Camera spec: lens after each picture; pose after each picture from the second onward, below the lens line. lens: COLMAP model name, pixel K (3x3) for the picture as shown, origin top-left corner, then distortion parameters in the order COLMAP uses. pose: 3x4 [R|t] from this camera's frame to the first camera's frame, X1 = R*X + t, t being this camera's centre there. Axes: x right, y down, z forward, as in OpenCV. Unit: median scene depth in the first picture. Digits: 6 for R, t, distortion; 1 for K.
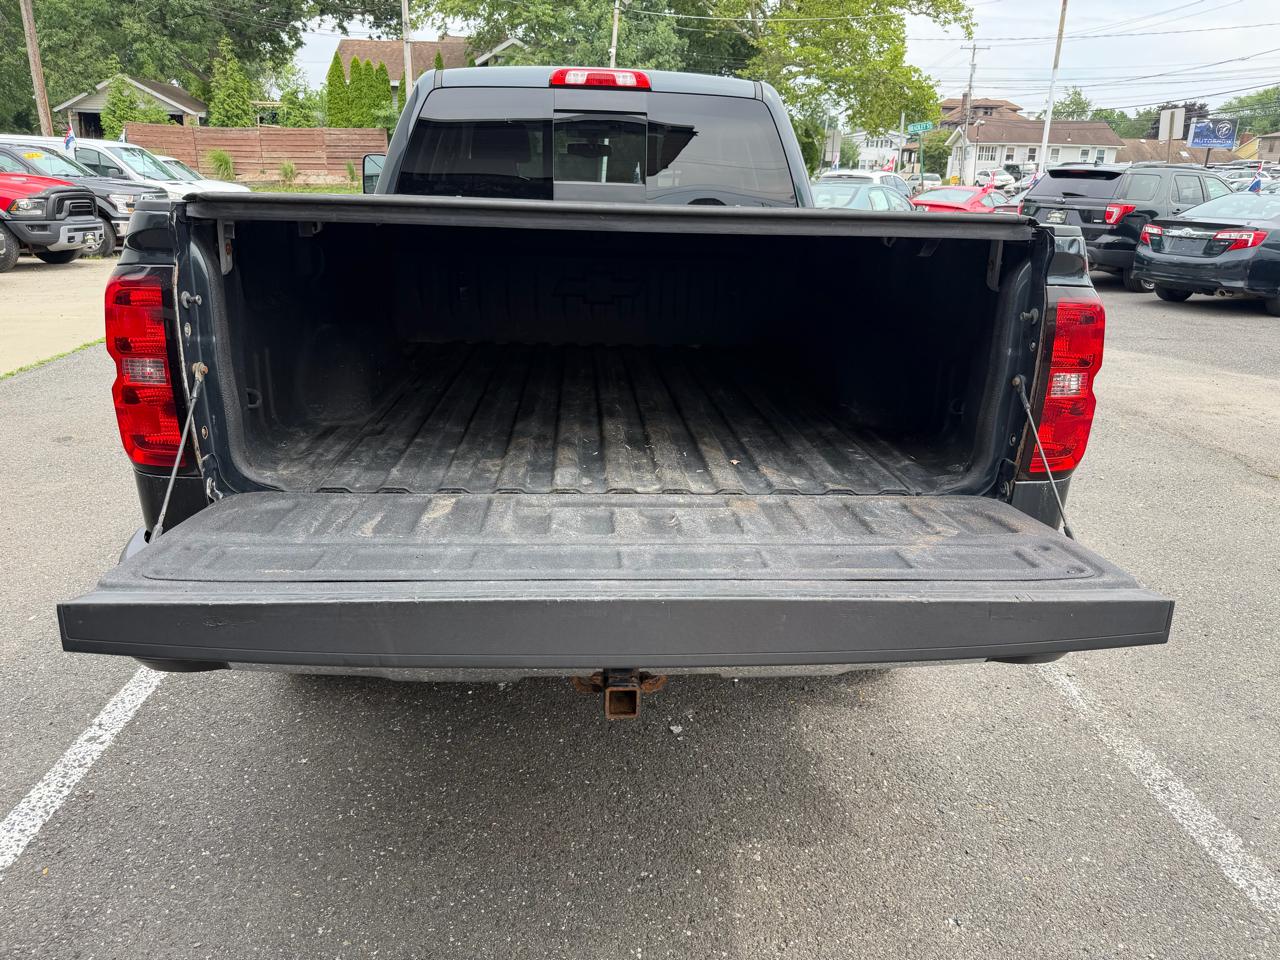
lens RADIAL K [[903.1, 0, 646.2], [0, 903.1, 473.6], [0, 0, 1]] dist [0.016554, -0.025075]
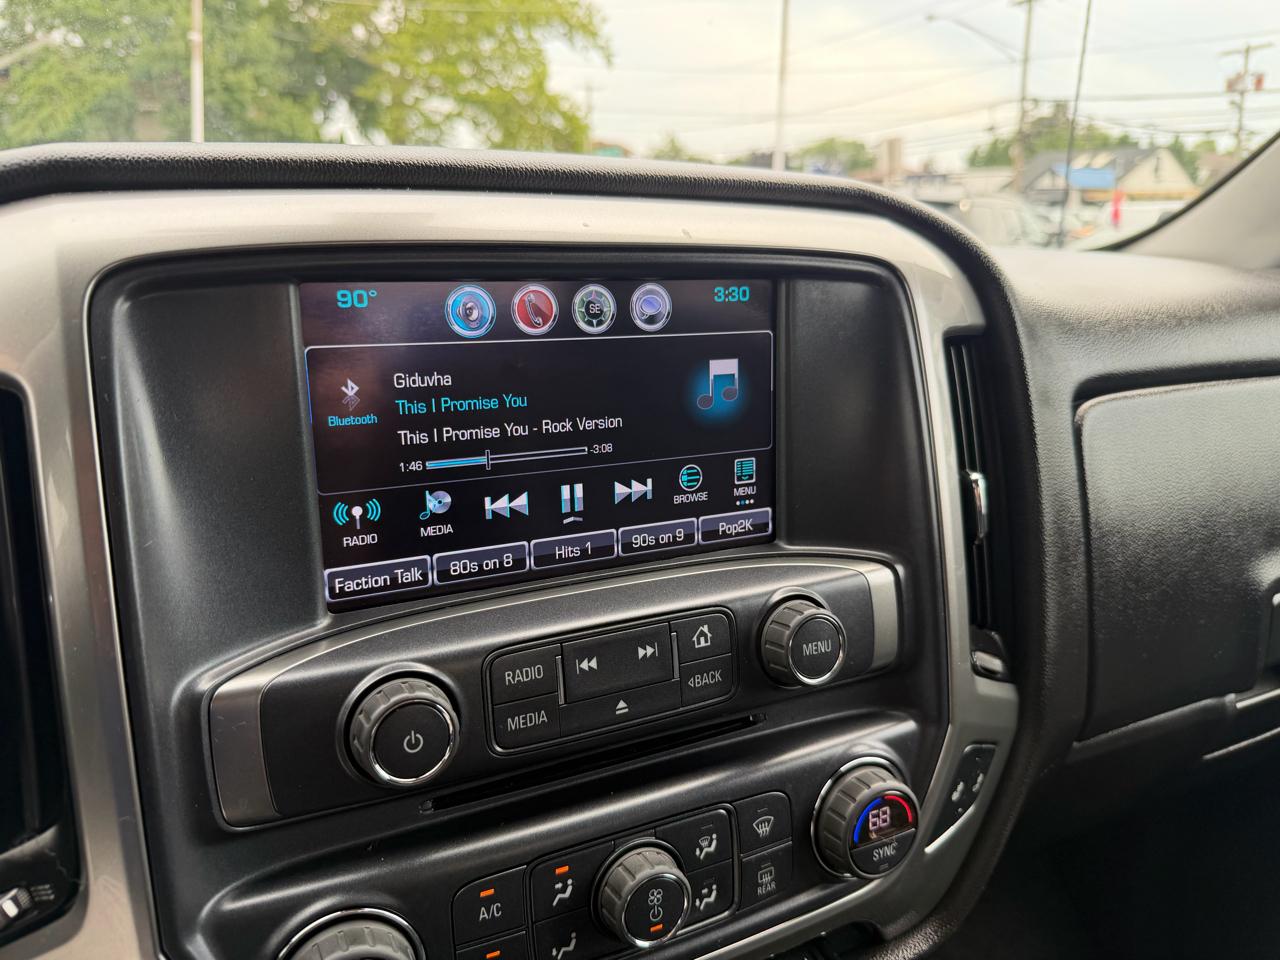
lens RADIAL K [[932.1, 0, 644.2], [0, 932.1, 492.9], [0, 0, 1]] dist [-0.025542, -0.000844]
pose [[0.922530, -0.113219, 0.368944, -0.032454], [0.123591, 0.992323, -0.004517, -0.118106], [-0.365600, 0.049765, 0.929441, 0.378993]]
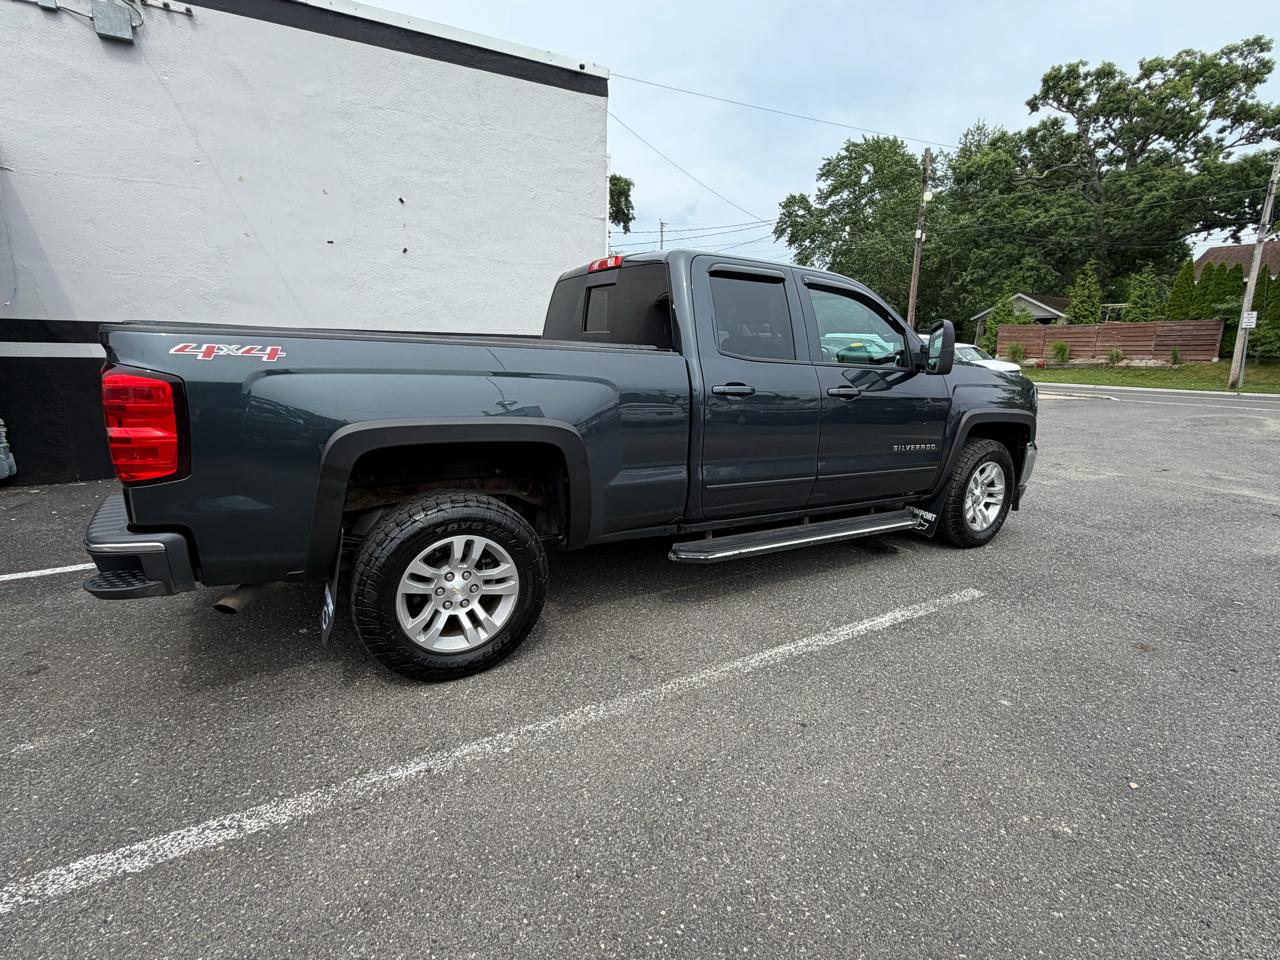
lens RADIAL K [[624.5, 0, 636.9], [0, 624.5, 476.8], [0, 0, 1]] dist [-0.000013, -0.000665]
pose [[0.453408, 0.166715, -0.875572, 0.259430], [-0.285023, 0.957889, 0.034791, -0.043121], [0.844501, 0.233784, 0.481832, 0.177569]]
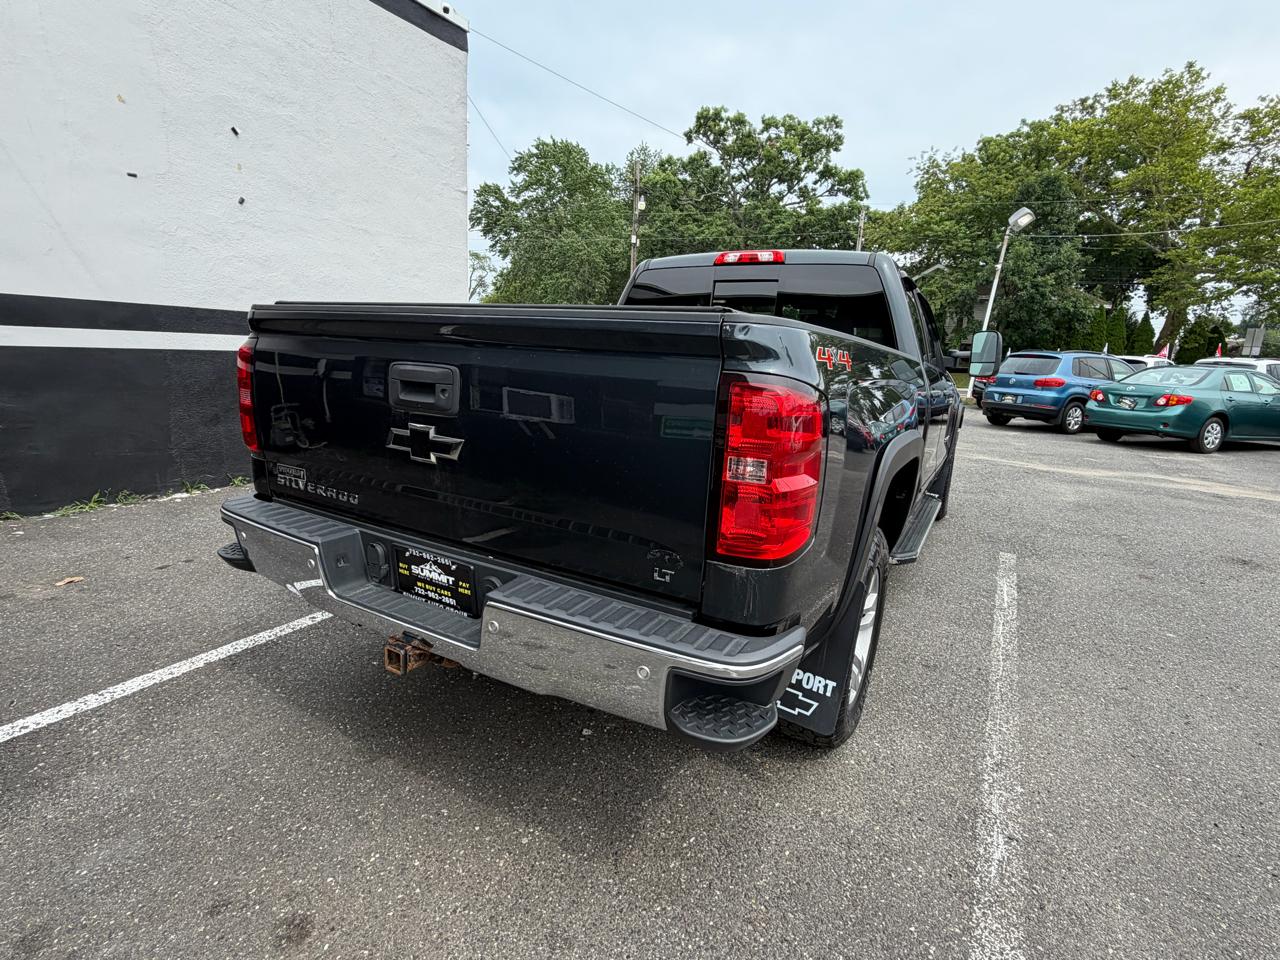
lens RADIAL K [[624.5, 0, 635.5], [0, 624.5, 476.6], [0, 0, 1]] dist [-0.000013, -0.000665]
pose [[0.826238, 0.125672, -0.549125, 0.103242], [-0.198282, 0.977296, -0.074681, -0.002196], [0.527272, 0.170586, 0.832397, 0.050114]]
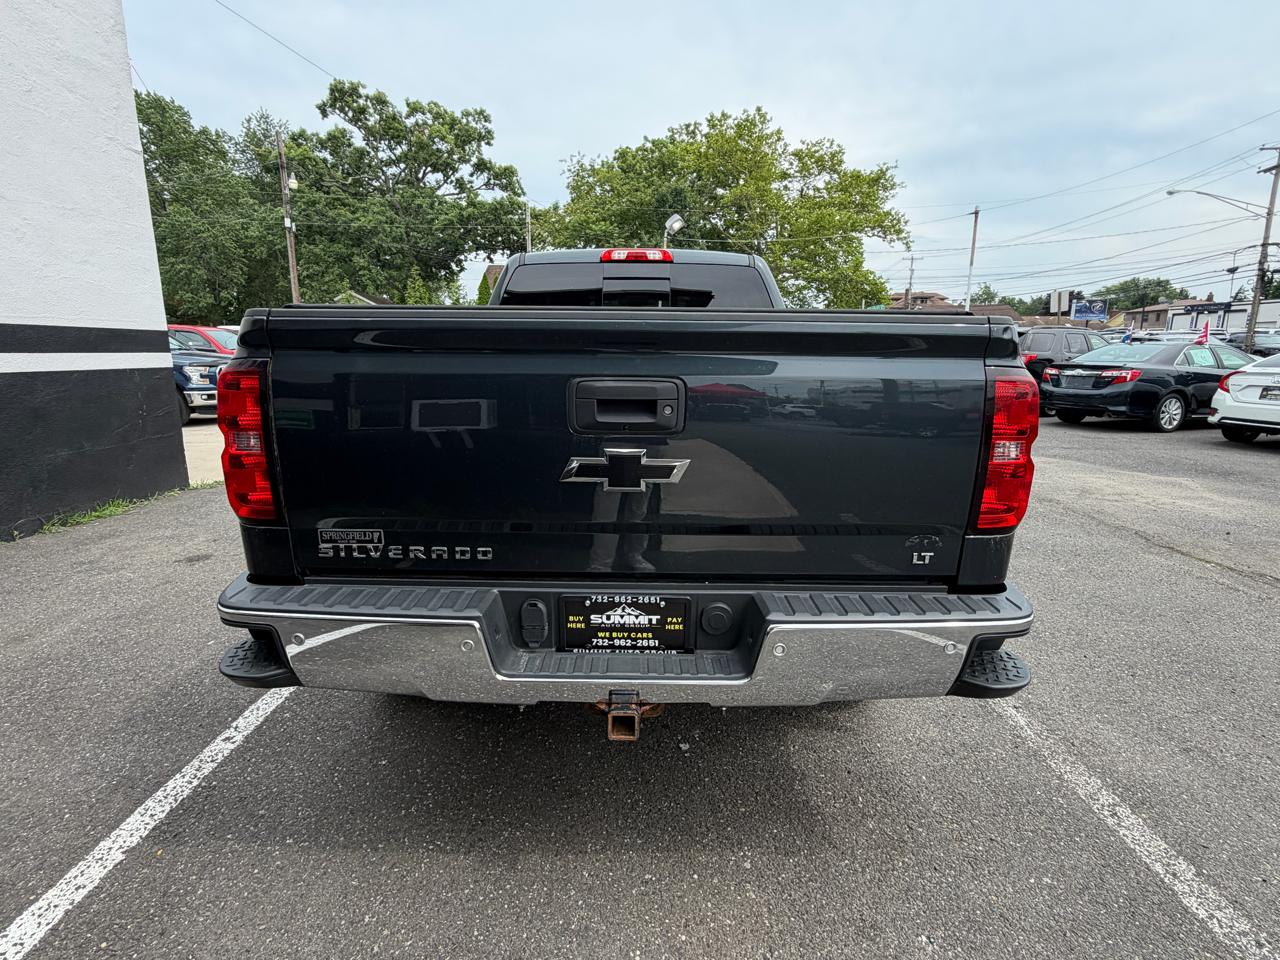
lens RADIAL K [[624.5, 0, 637.0], [0, 624.5, 480.1], [0, 0, 1]] dist [-0.000013, -0.000665]
pose [[0.996580, -0.003034, -0.082573, 0.008037], [-0.006203, 0.993758, -0.111384, 0.004233], [0.082396, 0.111515, 0.990341, 0.023853]]
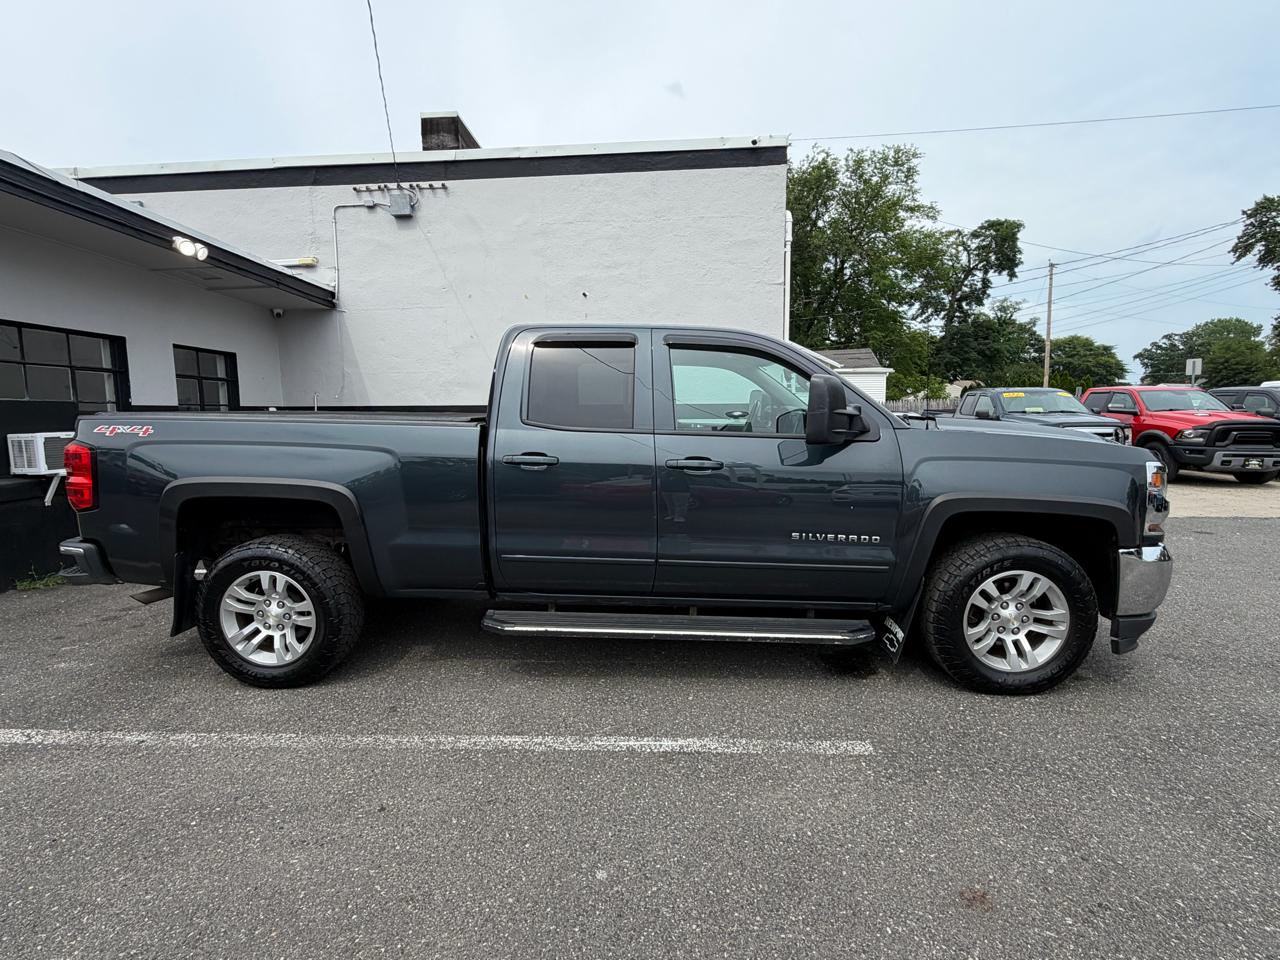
lens RADIAL K [[624.5, 0, 638.7], [0, 624.5, 479.6], [0, 0, 1]] dist [-0.000013, -0.000665]
pose [[-0.117991, 0.085365, -0.989339, 0.289661], [-0.301645, 0.946138, 0.117612, -0.110464], [0.946091, 0.312306, -0.085886, 0.378673]]
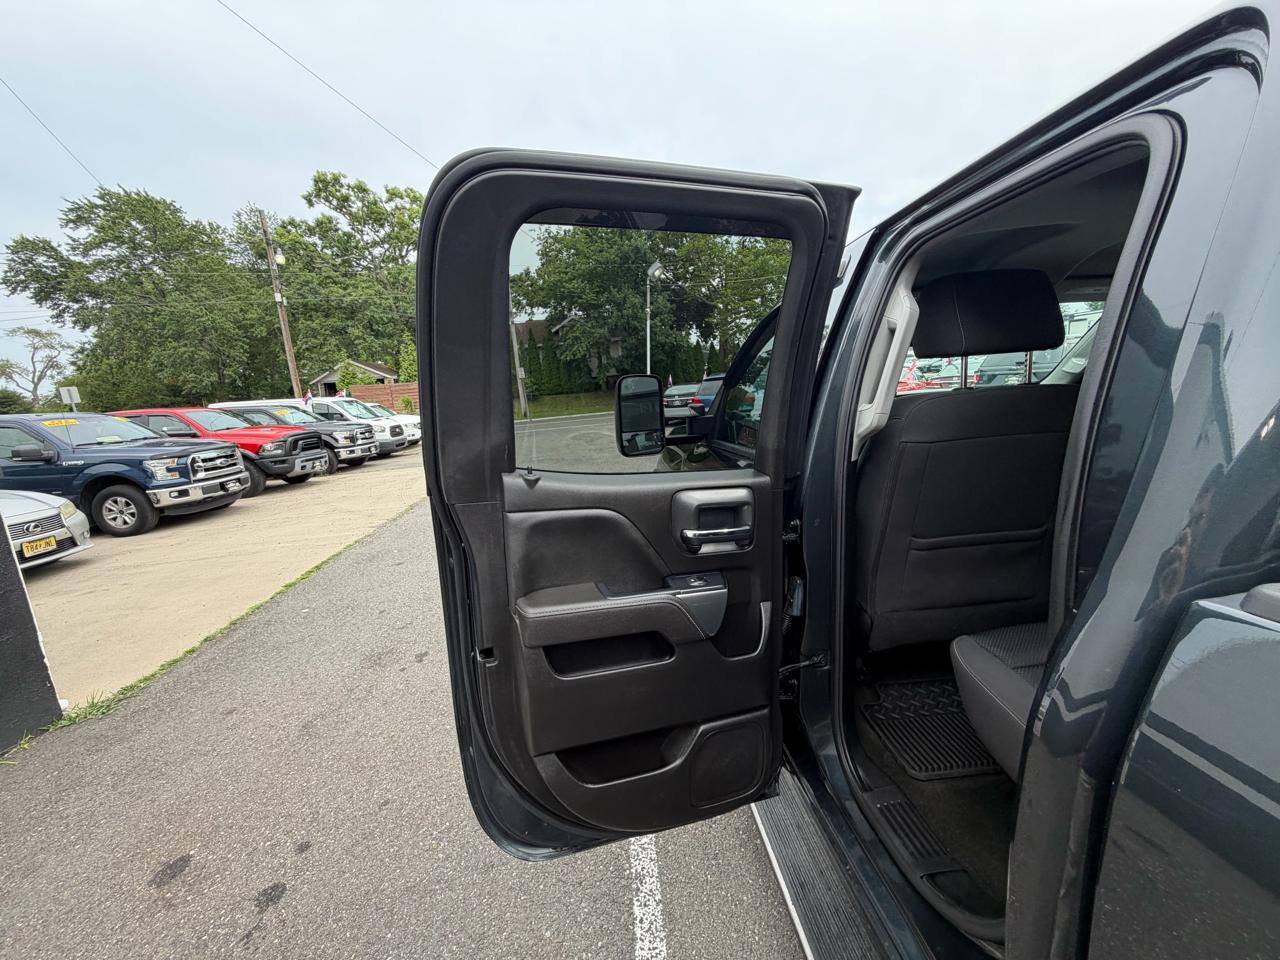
lens RADIAL K [[510.8, 0, 637.7], [0, 510.8, 480.8], [0, 0, 1]] dist [-0.001241, -0.000134]
pose [[0.994819, -0.100465, -0.015533, -0.118007], [0.097514, 0.986235, -0.133533, -0.089138], [0.028734, 0.131326, 0.990923, 0.251433]]
